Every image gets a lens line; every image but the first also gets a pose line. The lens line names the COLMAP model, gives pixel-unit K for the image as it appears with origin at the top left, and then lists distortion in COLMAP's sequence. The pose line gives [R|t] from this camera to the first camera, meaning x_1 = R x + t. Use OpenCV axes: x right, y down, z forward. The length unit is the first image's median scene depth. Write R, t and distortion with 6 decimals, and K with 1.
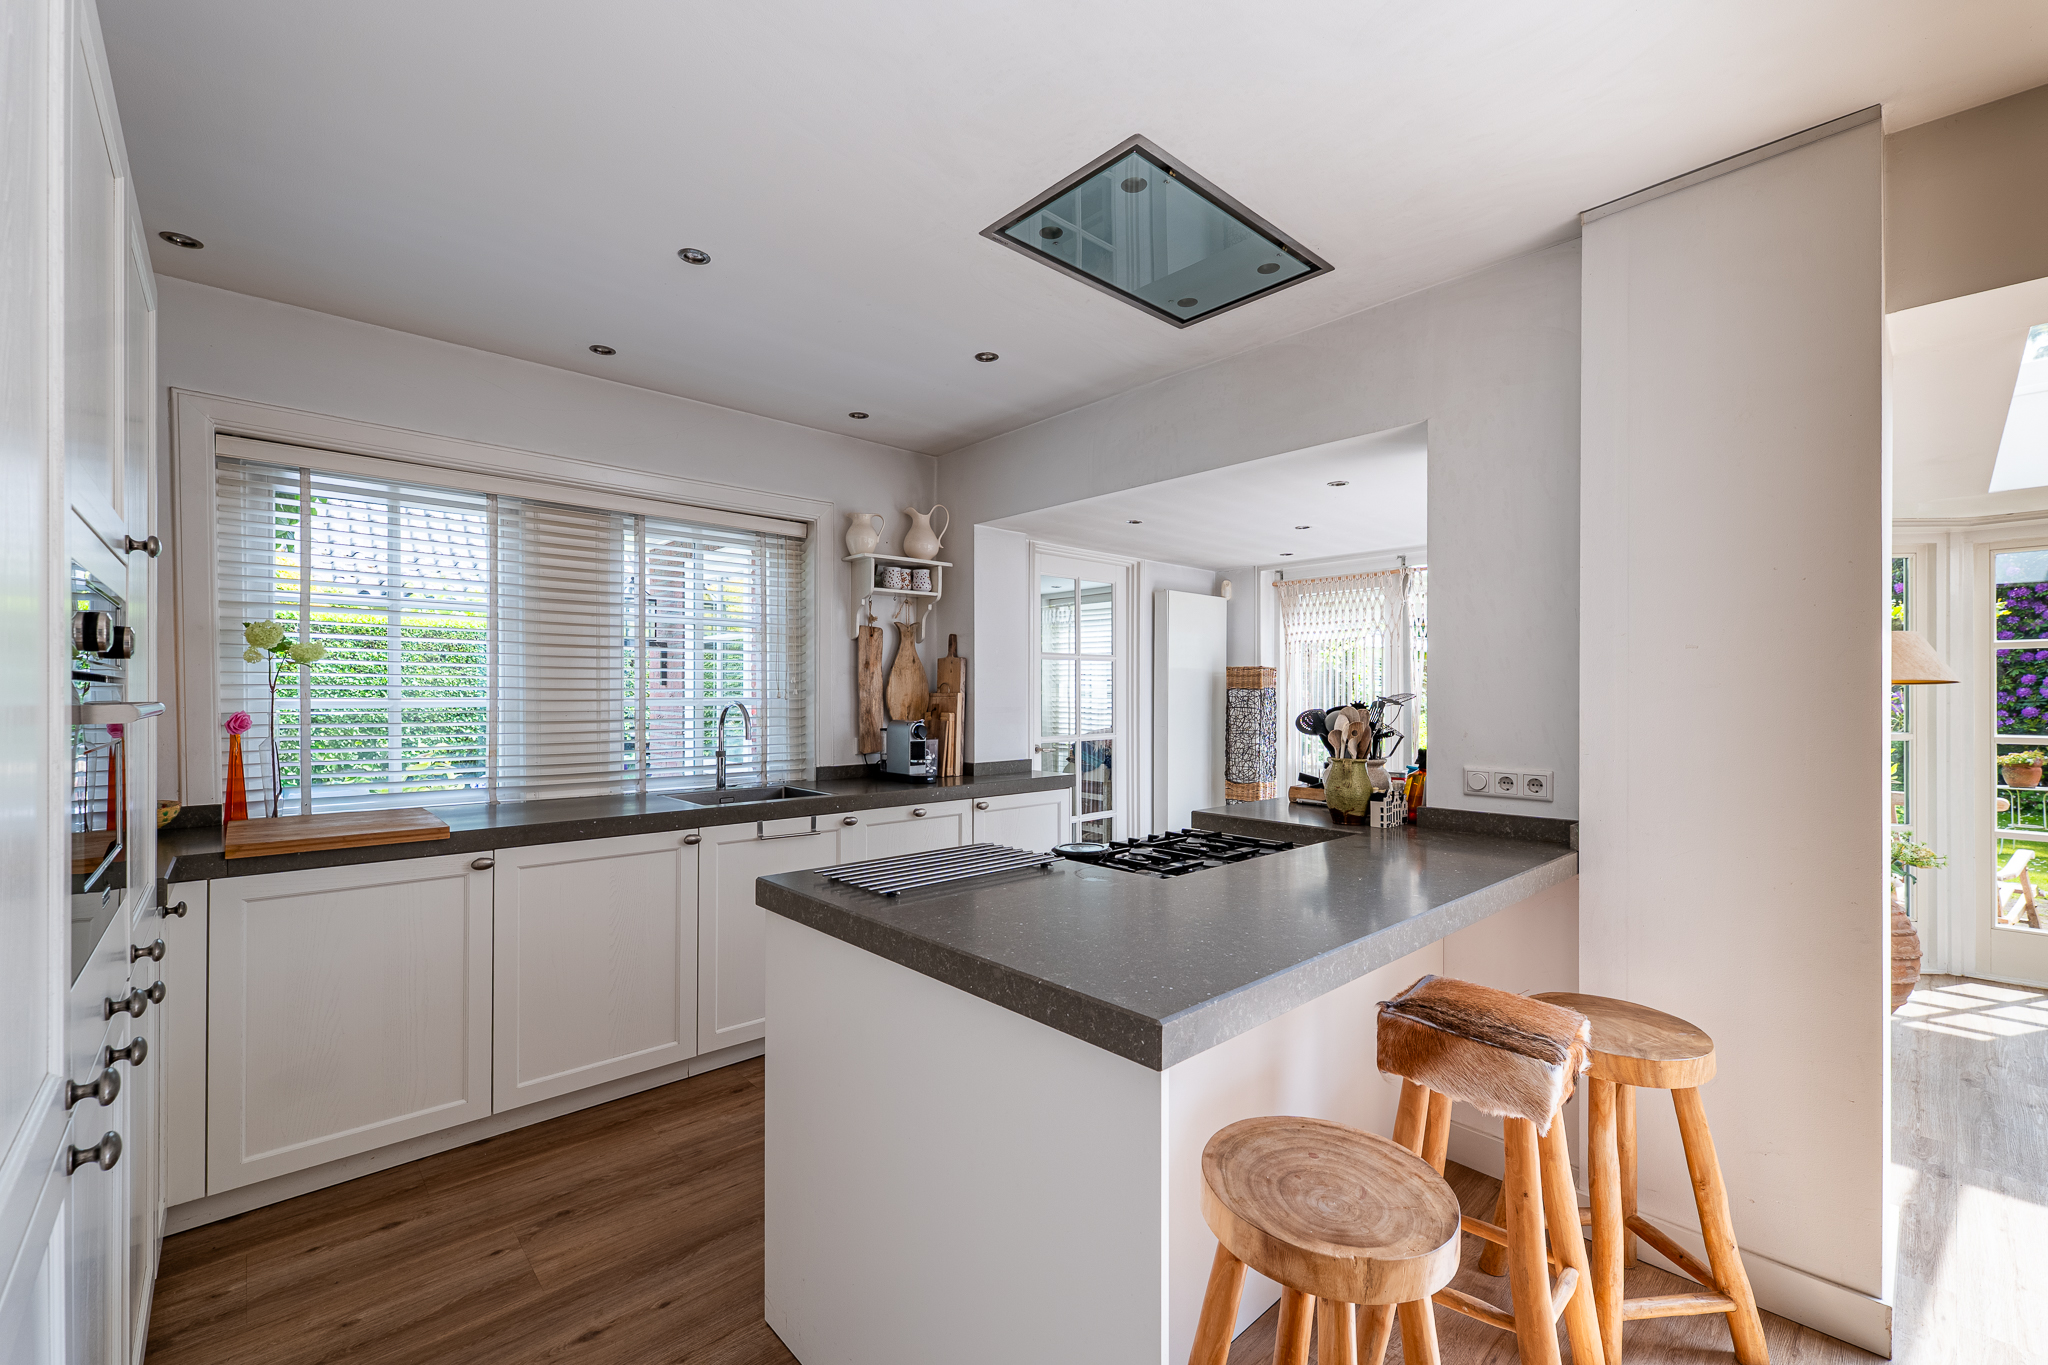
lens RADIAL K [[837.1, 0, 1034.0], [0, 837.1, 693.9], [0, 0, 1]] dist [0.000609, -0.000186]
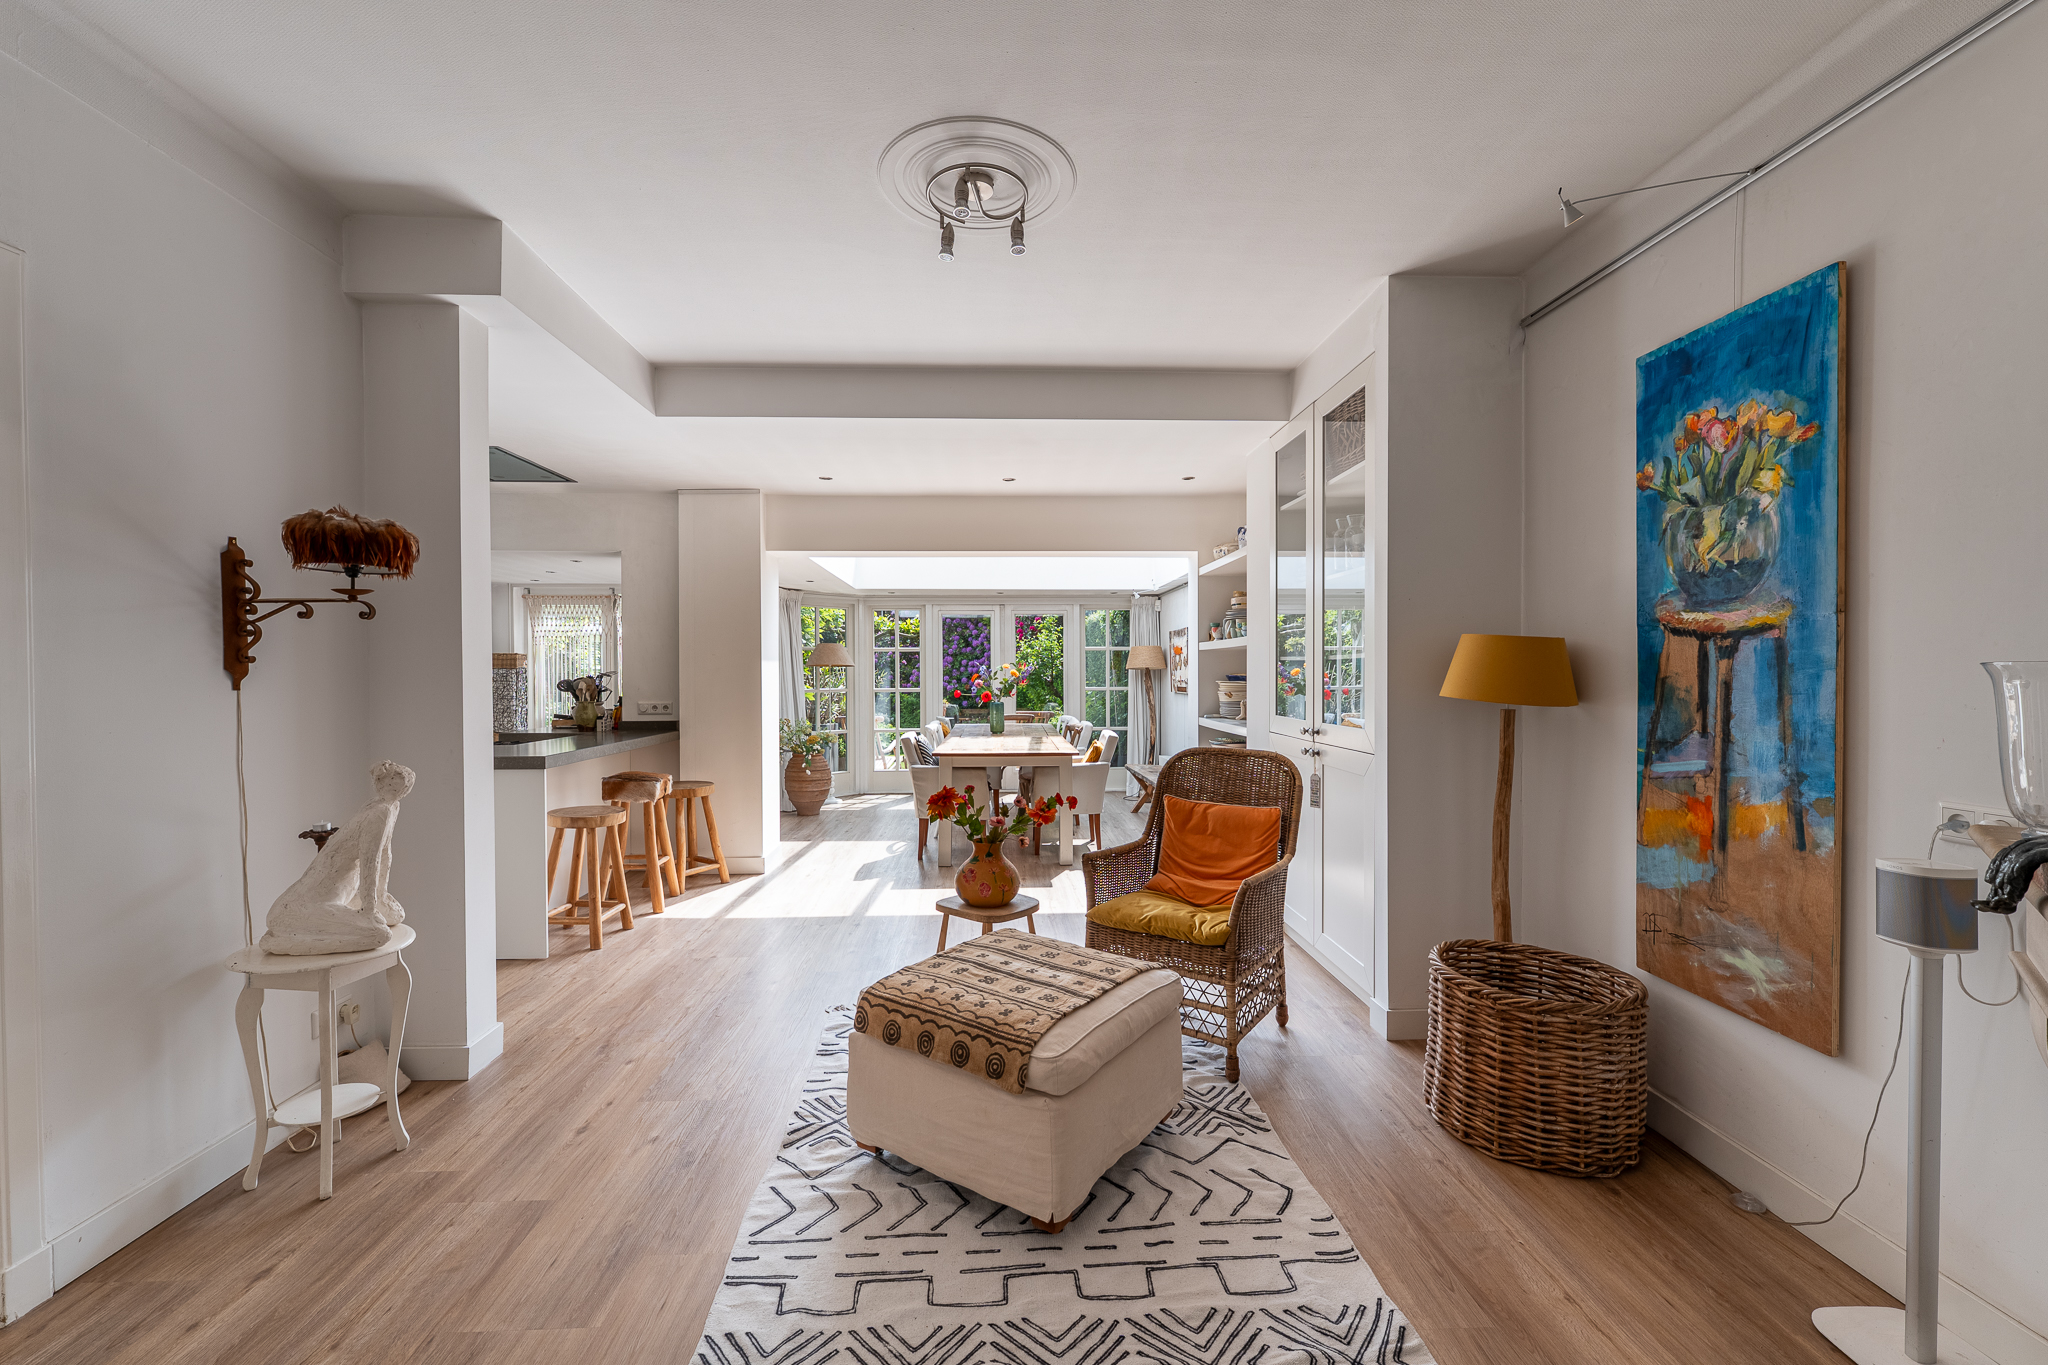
lens RADIAL K [[837.1, 0, 1027.0], [0, 837.1, 688.5], [0, 0, 1]] dist [0.000609, -0.000186]
pose [[0.649292, -0.021374, 0.760239, -0.534128], [0.004501, 0.999695, 0.024262, -0.004787], [-0.760526, -0.012331, 0.649191, -1.285702]]
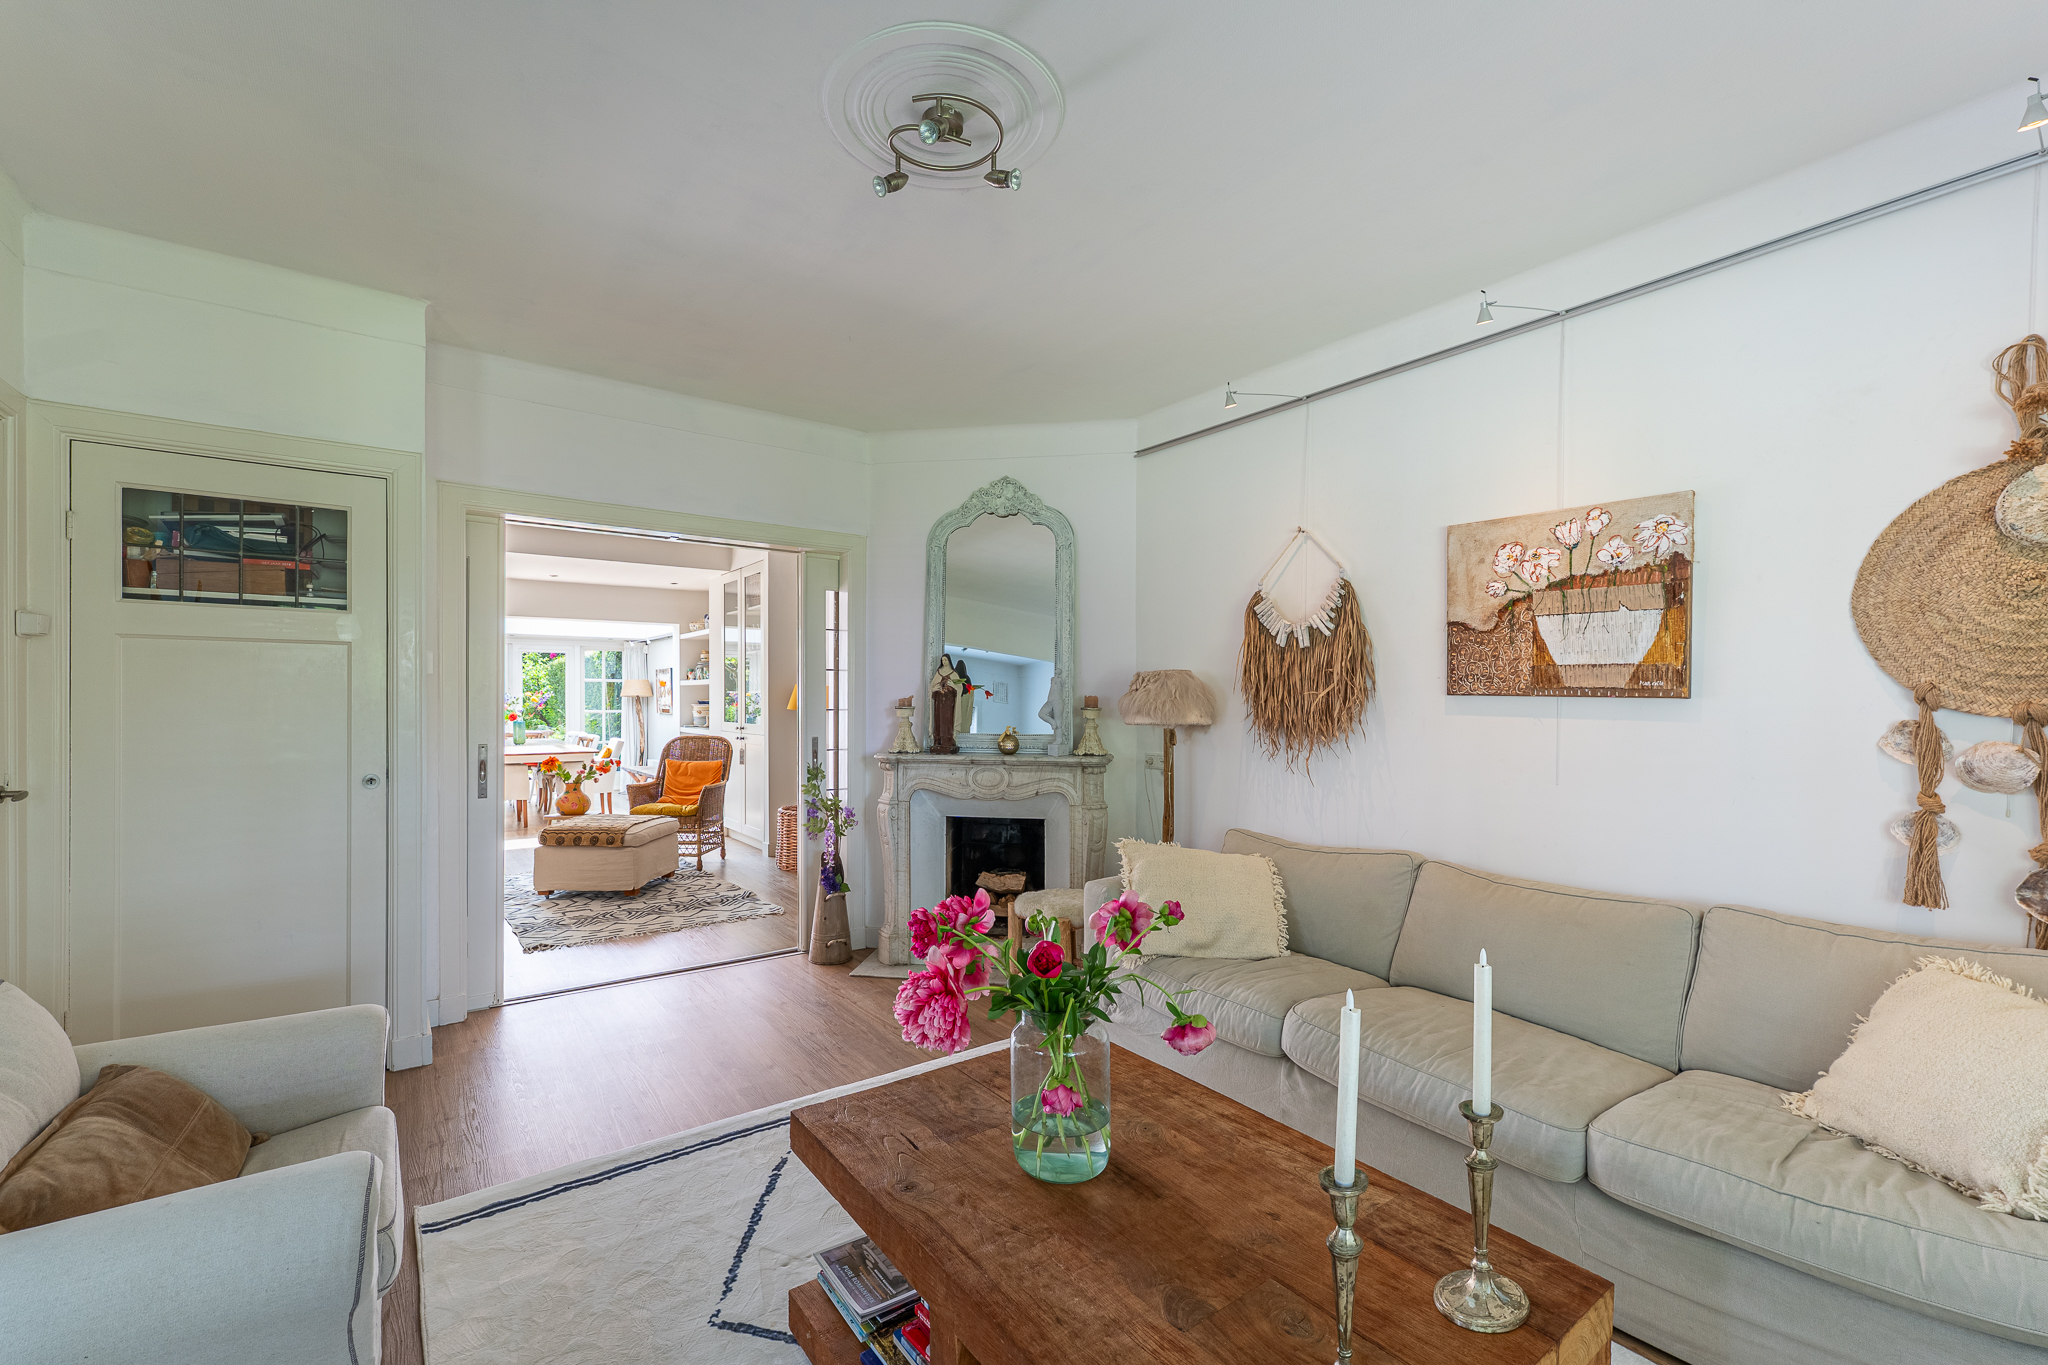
lens RADIAL K [[837.1, 0, 1002.9], [0, 837.1, 698.5], [0, 0, 1]] dist [0.000609, -0.000186]
pose [[0.125982, -0.005689, 0.992016, -1.969345], [-0.001242, 0.999982, 0.005892, -0.017870], [-0.992032, -0.001975, 0.125973, -2.033087]]
